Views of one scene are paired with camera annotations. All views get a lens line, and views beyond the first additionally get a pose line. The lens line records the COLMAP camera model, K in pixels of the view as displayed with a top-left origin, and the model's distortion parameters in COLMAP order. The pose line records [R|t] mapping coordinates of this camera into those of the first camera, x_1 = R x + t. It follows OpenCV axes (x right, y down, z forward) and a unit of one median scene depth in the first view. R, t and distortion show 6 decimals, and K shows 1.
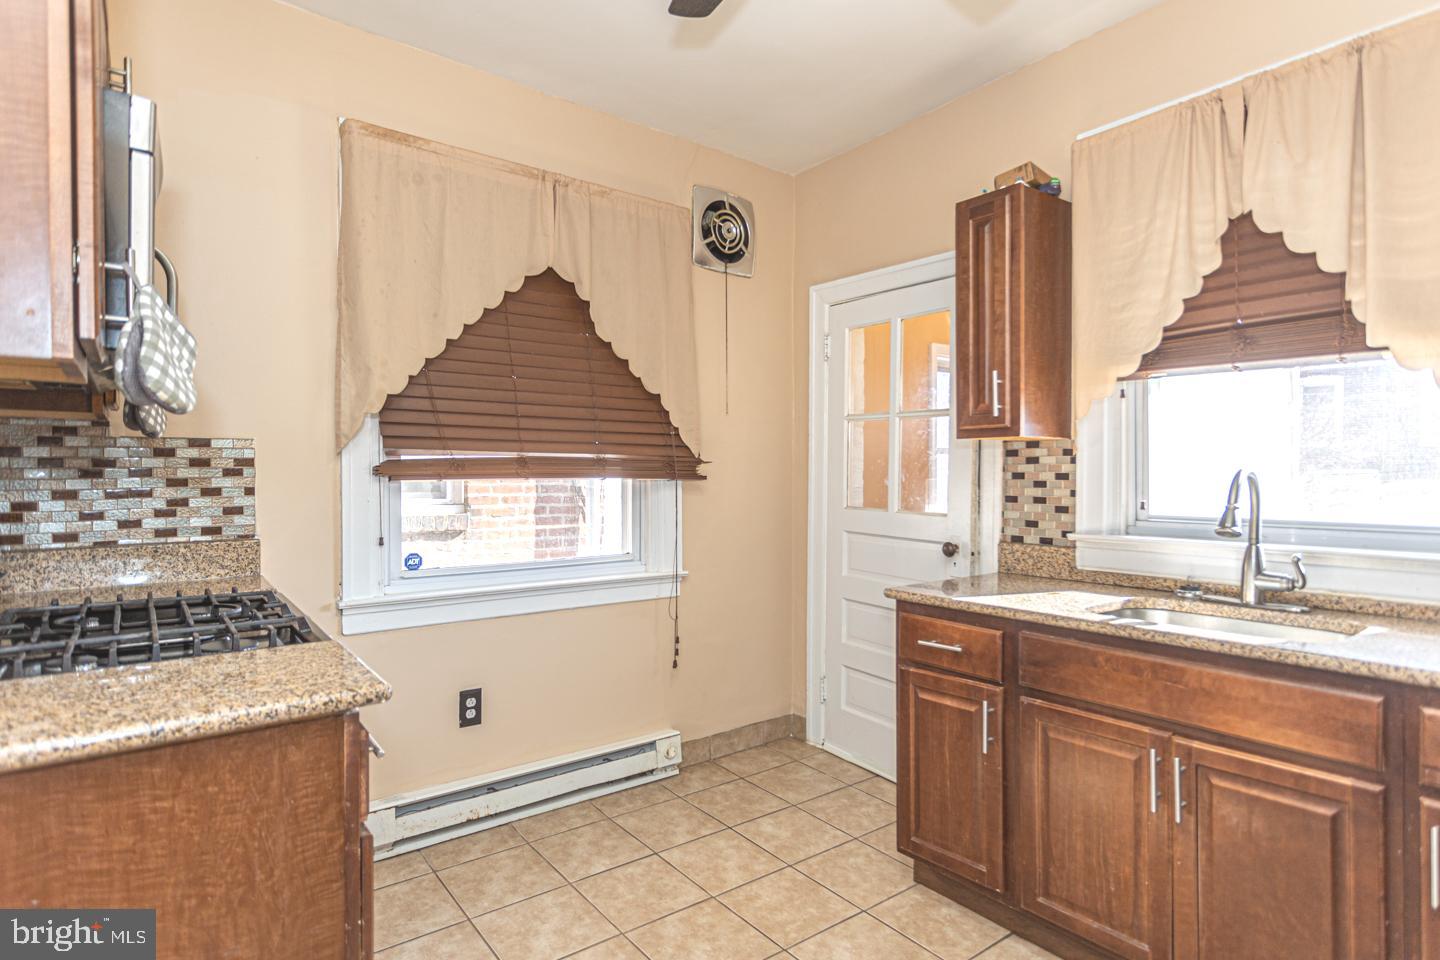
lens RADIAL K [[757.2, 0, 720.0], [0, 757.2, 480.0], [0, 0, 1]] dist [0.000576, -0.000033]
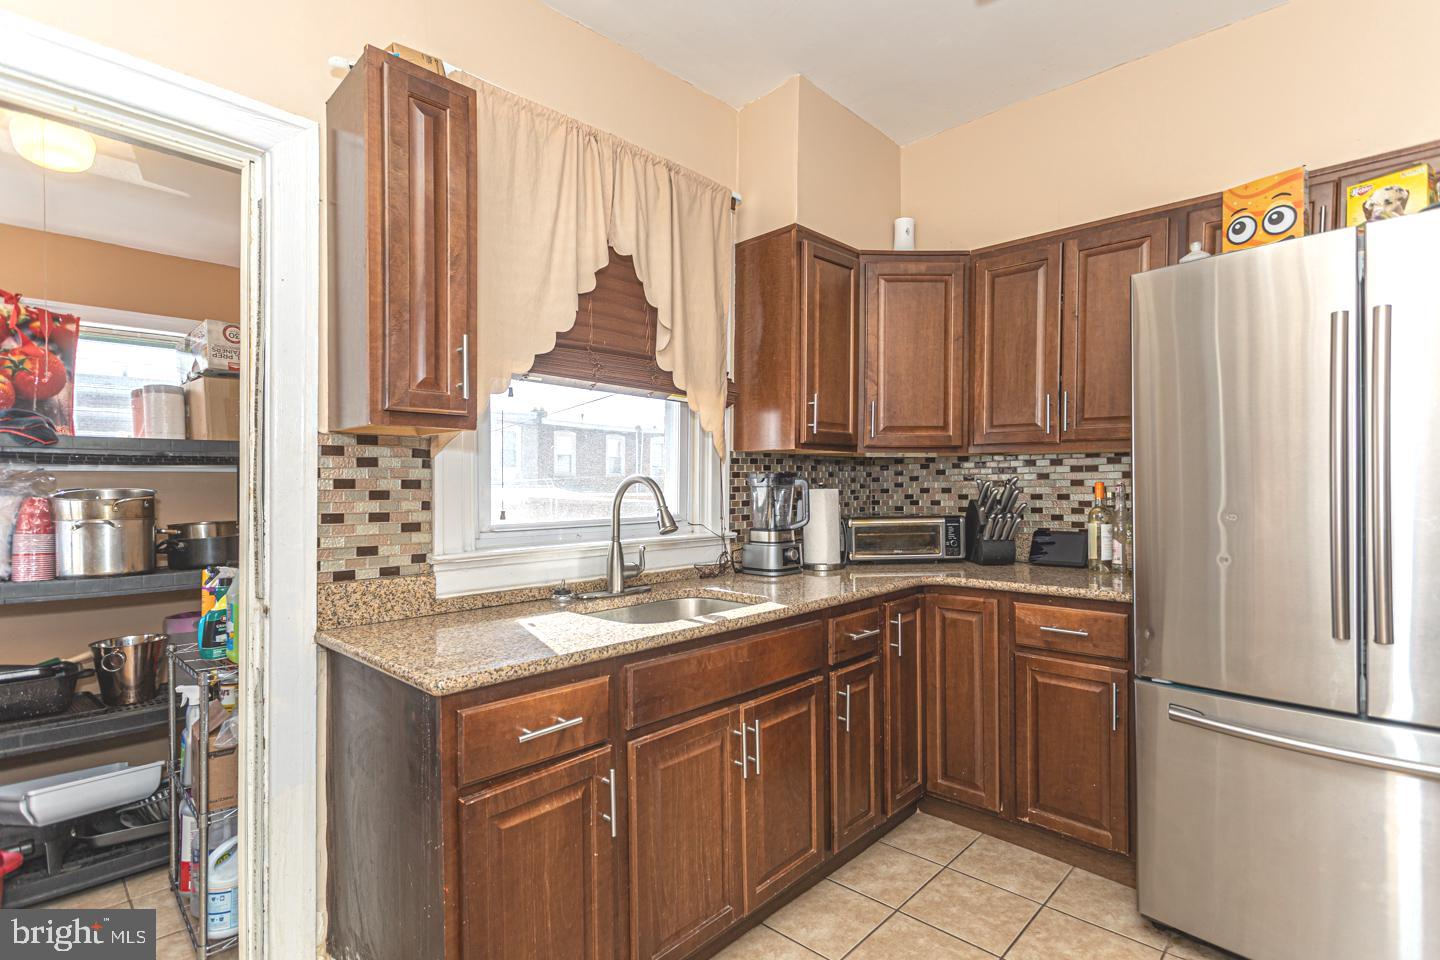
lens RADIAL K [[708.8, 0, 717.0], [0, 708.8, 486.0], [0, 0, 1]] dist [0.003077, 0.001558]
pose [[-0.167398, -0.002853, 0.985885, -0.516010], [0.009332, 0.999946, 0.004479, -0.005983], [-0.985845, 0.009950, -0.167363, 1.334839]]
